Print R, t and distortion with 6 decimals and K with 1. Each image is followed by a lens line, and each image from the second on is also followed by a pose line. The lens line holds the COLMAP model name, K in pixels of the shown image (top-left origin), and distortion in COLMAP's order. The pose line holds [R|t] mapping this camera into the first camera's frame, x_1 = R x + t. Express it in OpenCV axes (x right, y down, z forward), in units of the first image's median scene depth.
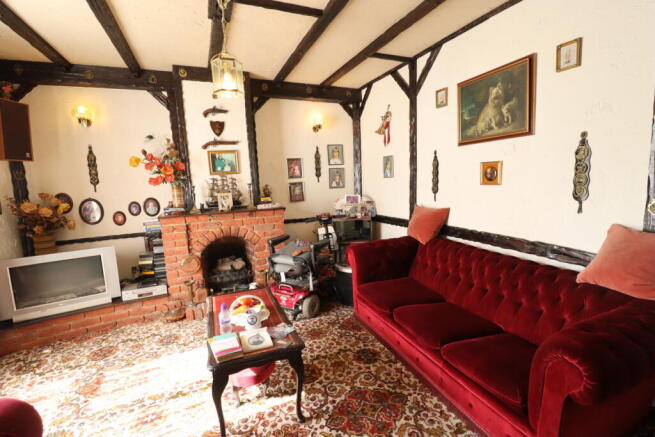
lens RADIAL K [[308.4, 0, 327.5], [0, 308.4, 218.5], [0, 0, 1]] dist [-0.000701, -0.015122]
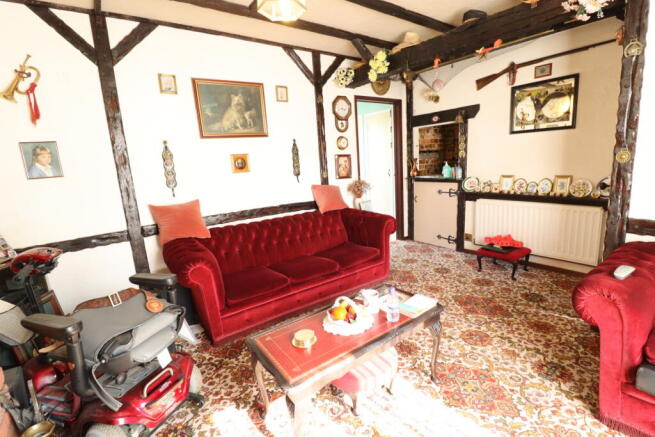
lens RADIAL K [[308.4, 0, 327.5], [0, 308.4, 218.5], [0, 0, 1]] dist [-0.000701, -0.015122]
pose [[-0.237267, -0.117499, 0.964312, -0.812067], [0.204826, 0.964291, 0.167894, -0.066692], [-0.949606, 0.237352, -0.204727, 0.975292]]
